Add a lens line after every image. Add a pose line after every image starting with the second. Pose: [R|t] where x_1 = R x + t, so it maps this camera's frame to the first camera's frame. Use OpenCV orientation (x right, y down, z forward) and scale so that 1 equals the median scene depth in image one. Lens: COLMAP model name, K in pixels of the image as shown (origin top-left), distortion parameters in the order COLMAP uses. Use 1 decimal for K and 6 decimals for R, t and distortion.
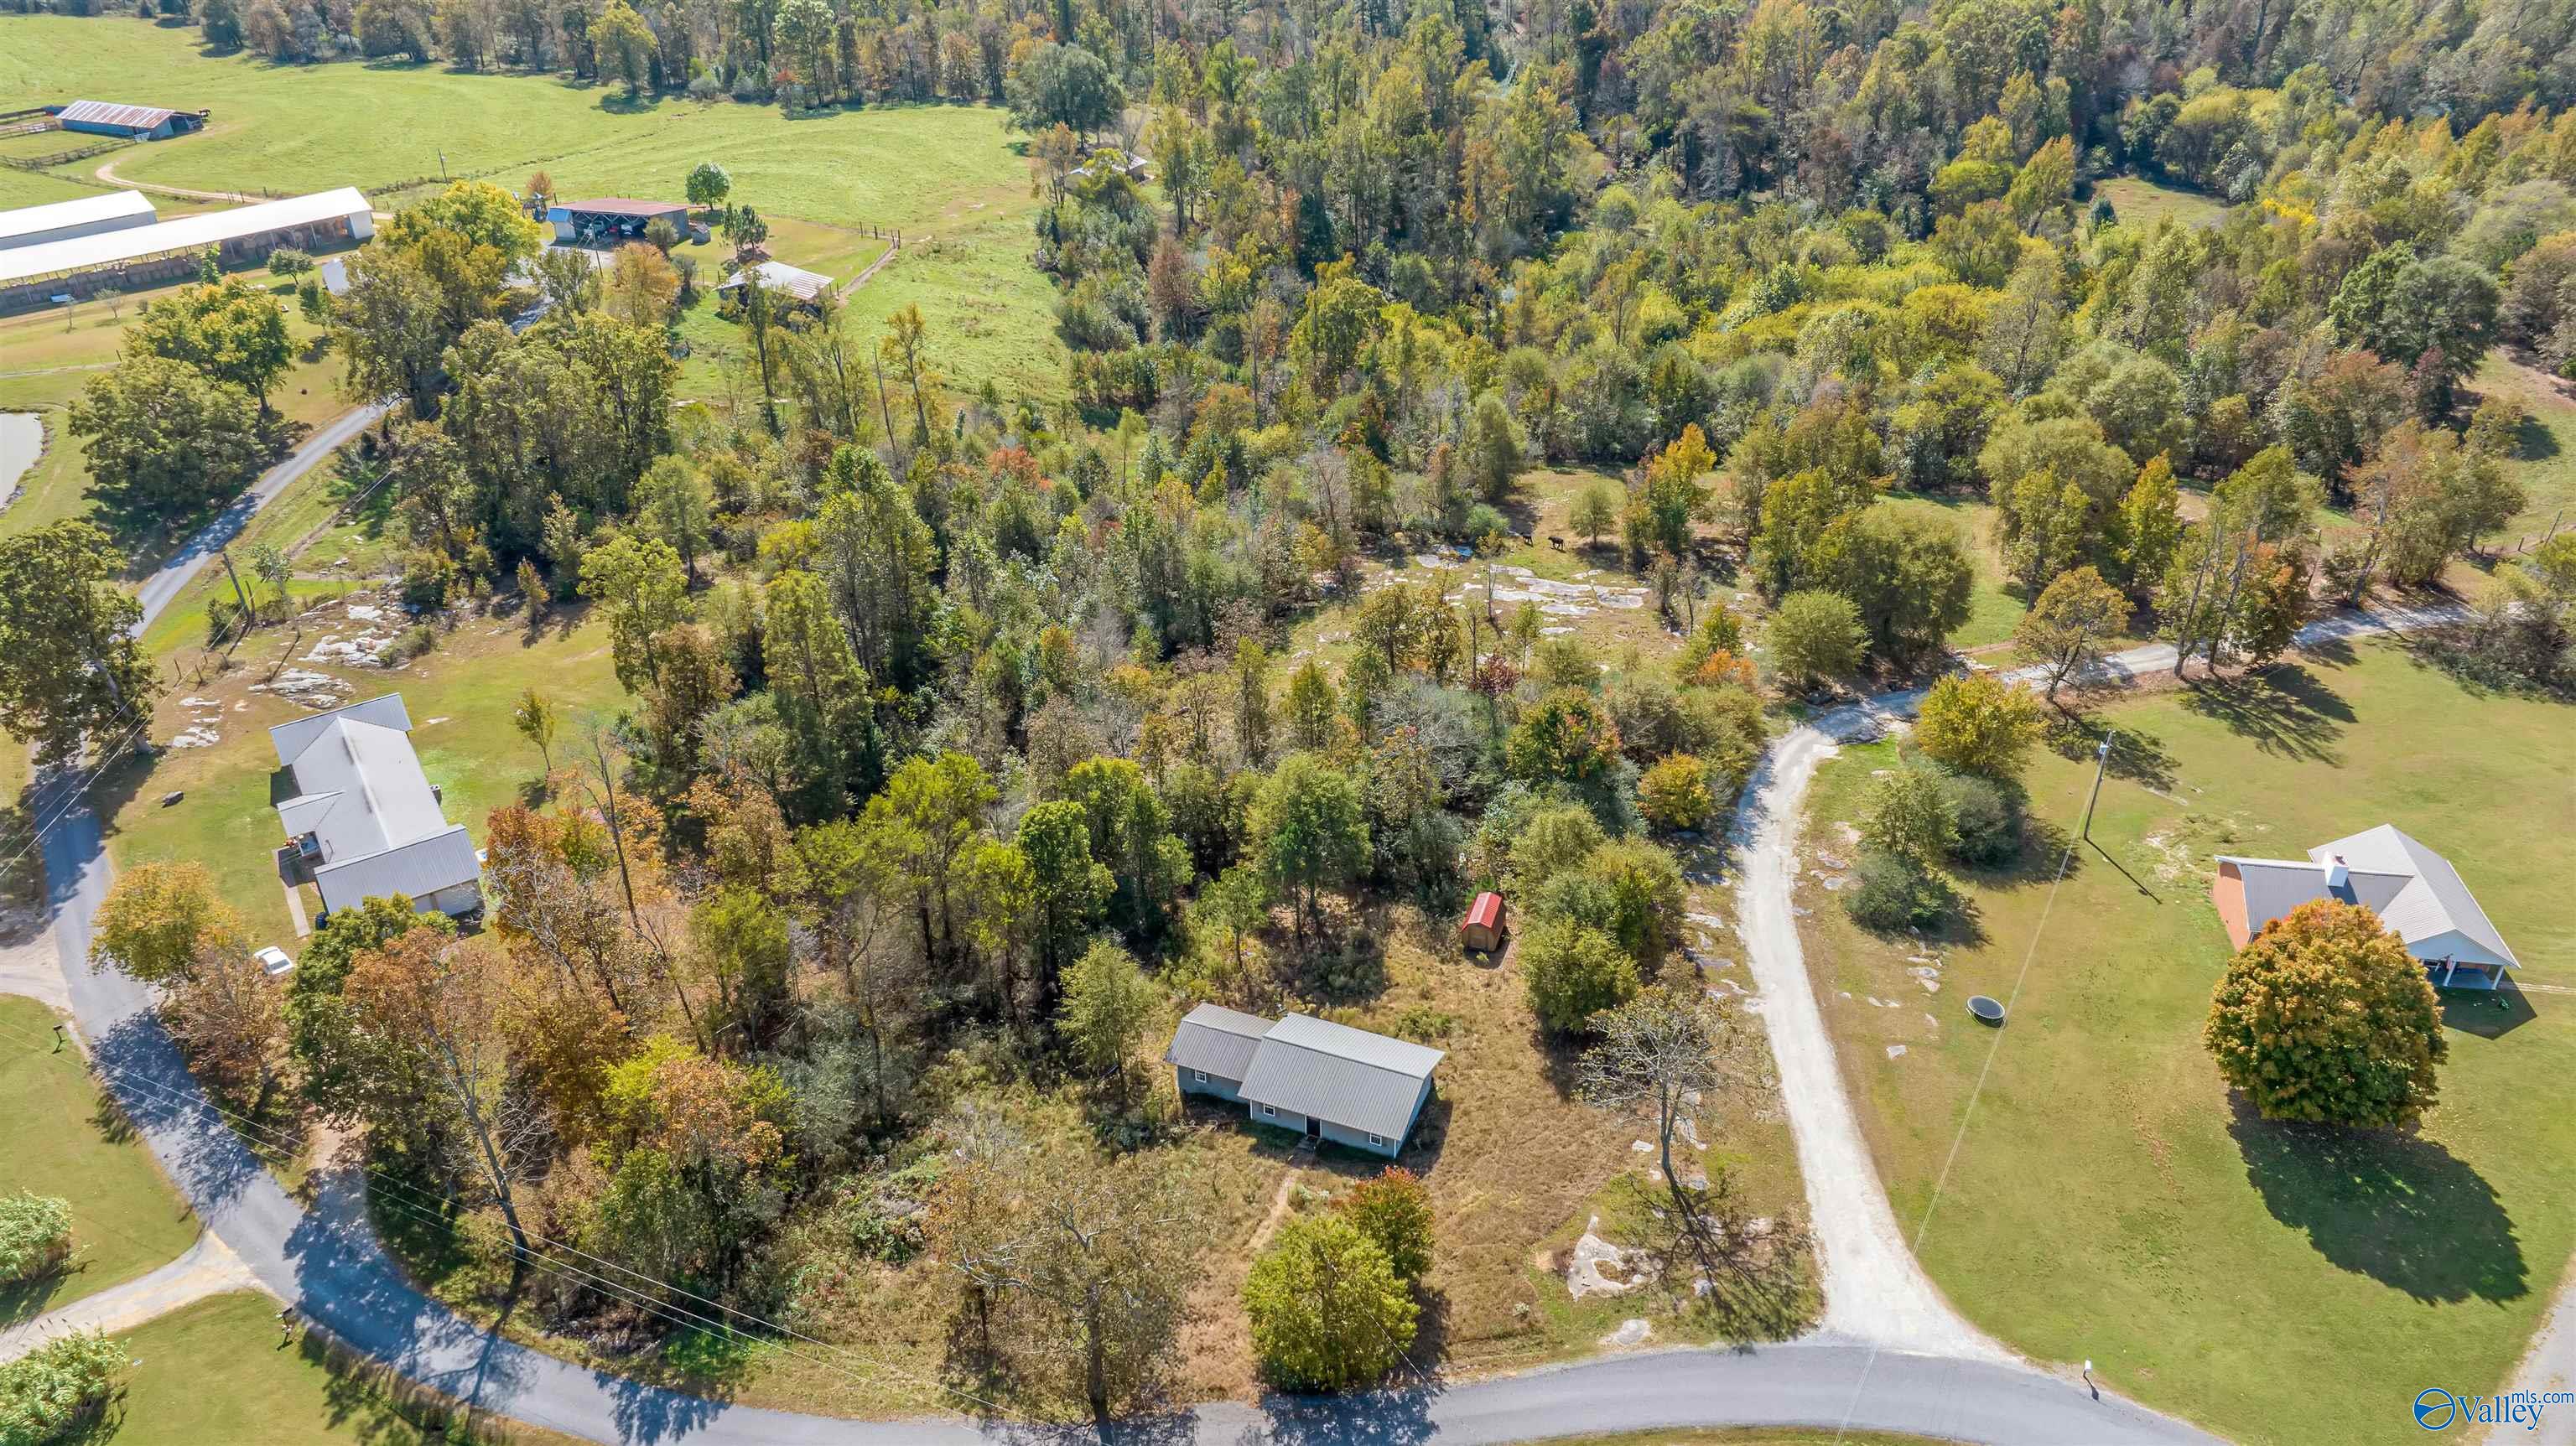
lens RADIAL K [[1829.1, 0, 1288.0], [0, 1829.1, 723.0], [0, 0, 1]] dist [-0.045797, 0.053665]
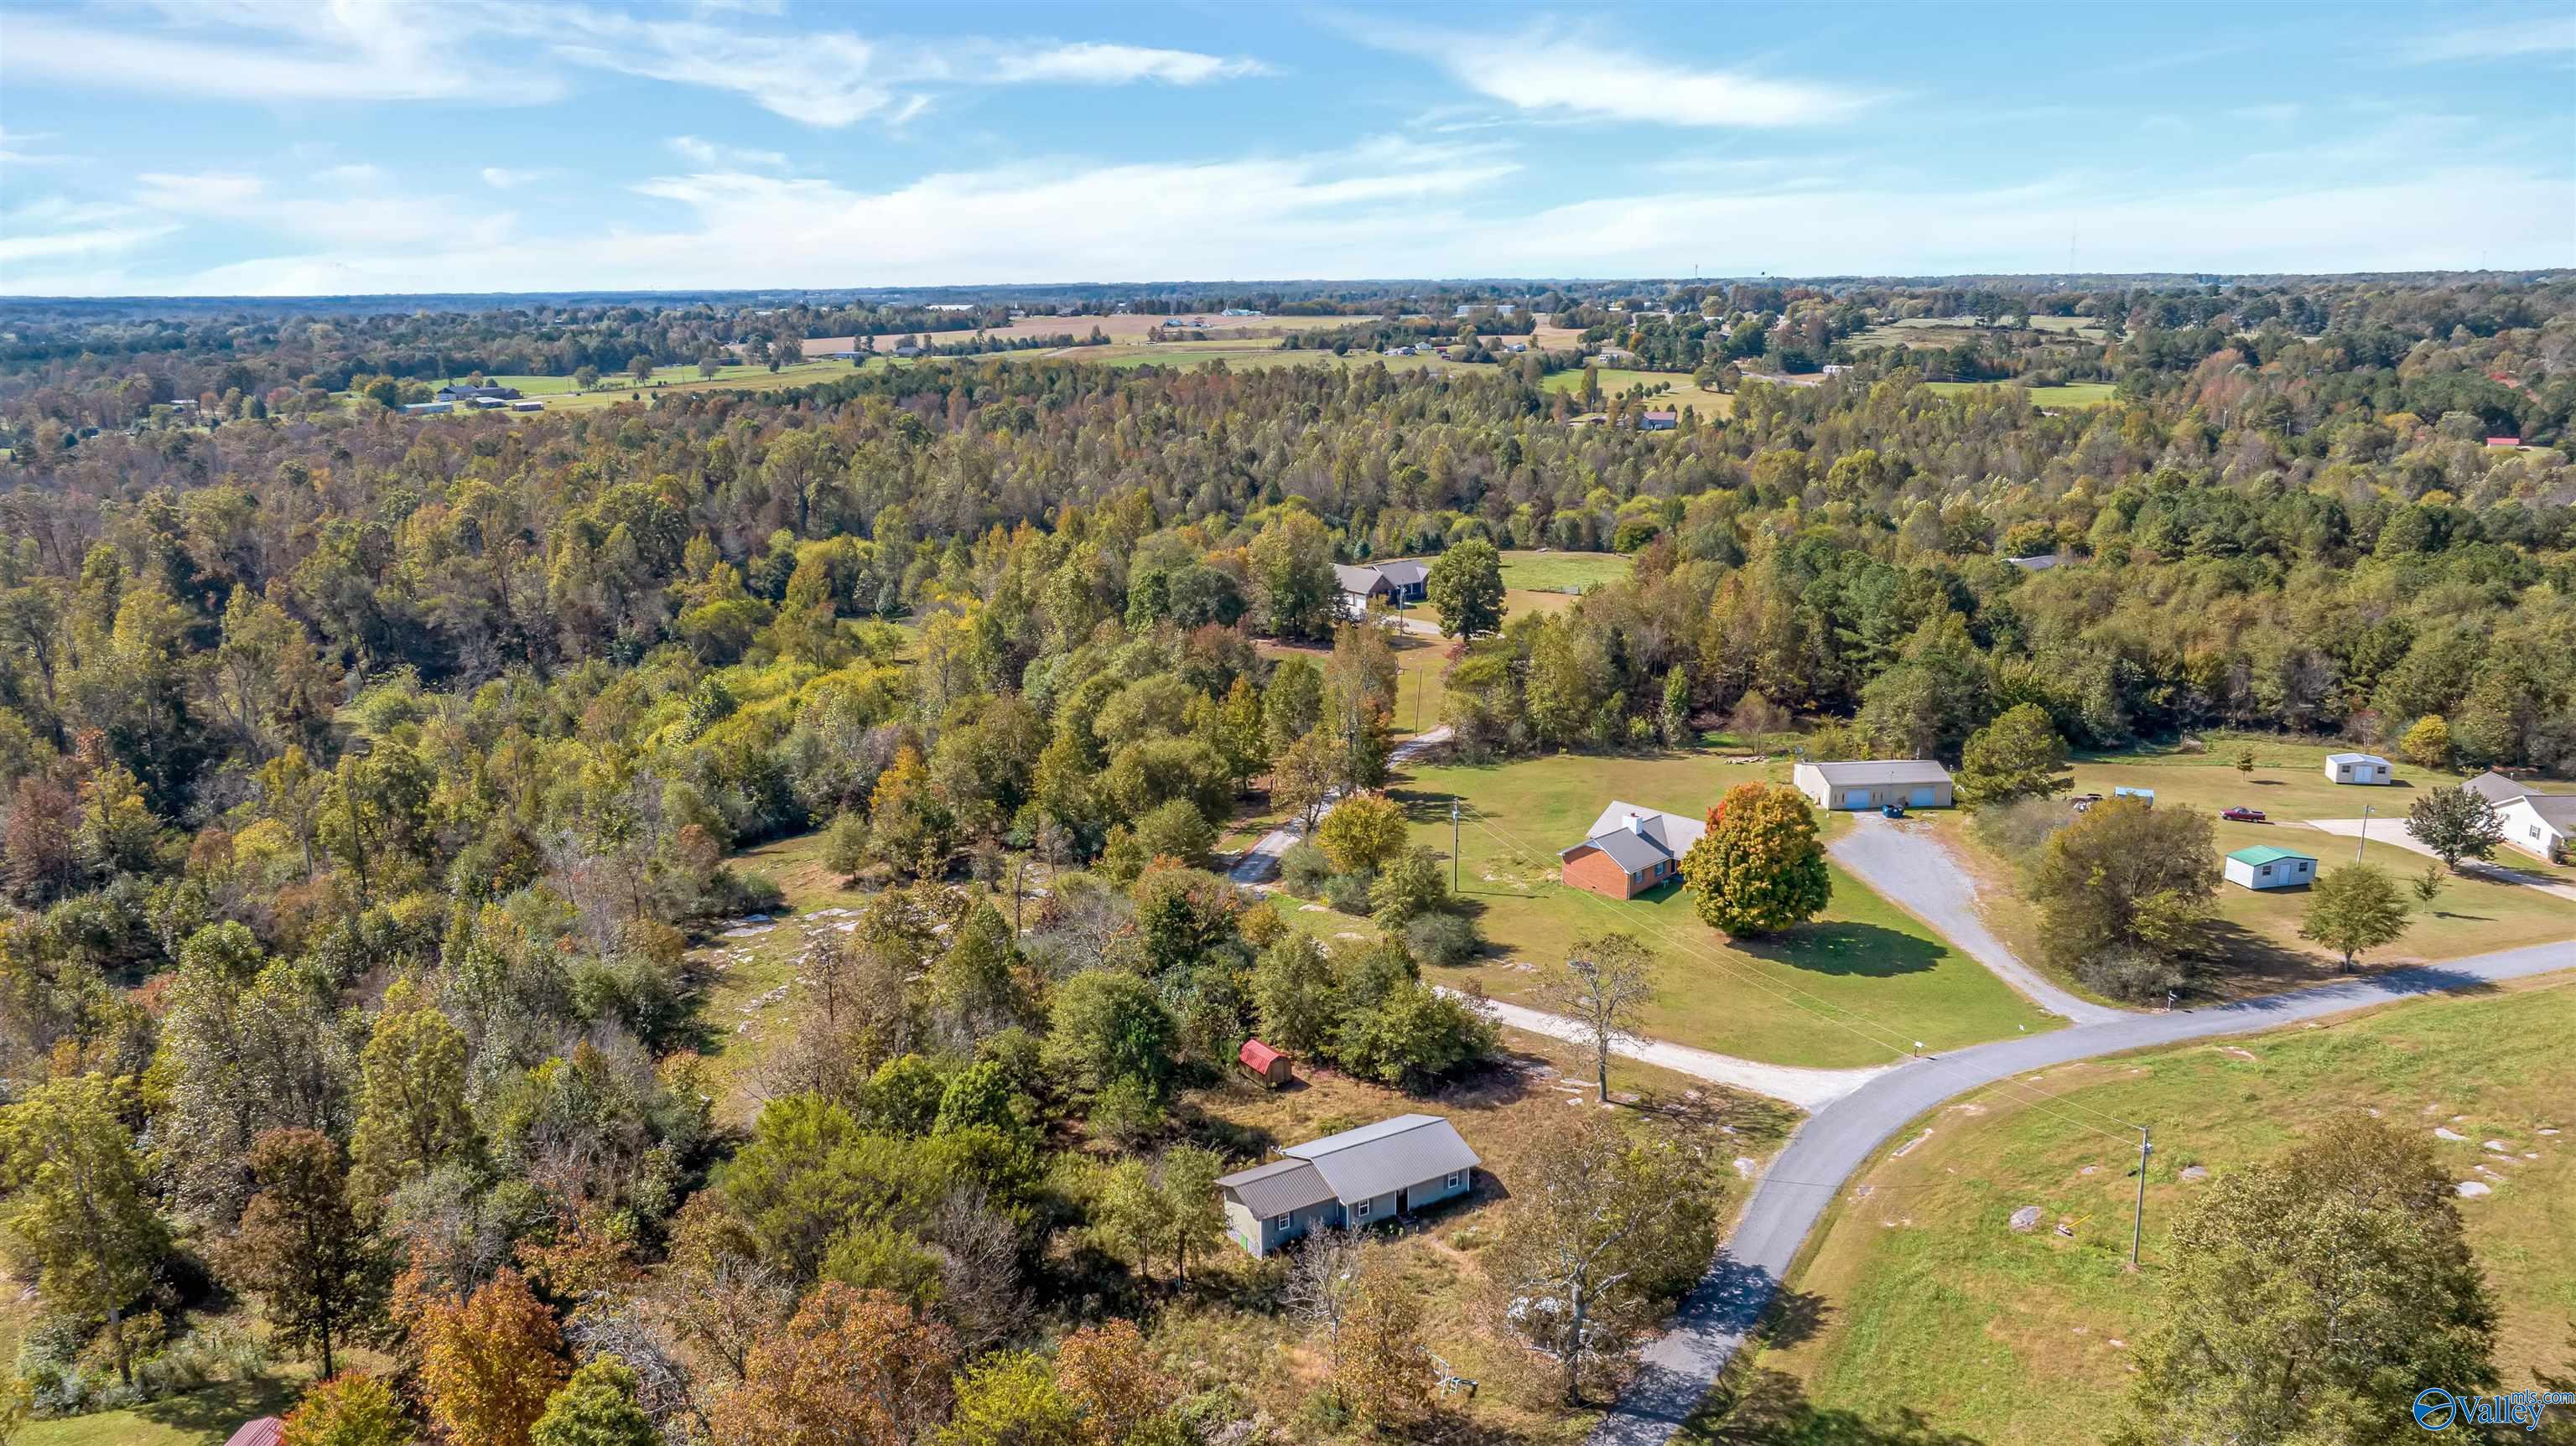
lens RADIAL K [[1829.1, 0, 1288.0], [0, 1829.1, 723.0], [0, 0, 1]] dist [-0.045797, 0.053665]
pose [[0.610749, -0.194956, 0.767448, -0.813716], [0.417585, 0.902783, -0.102986, 0.053384], [-0.672761, 0.383374, 0.632785, 0.277449]]
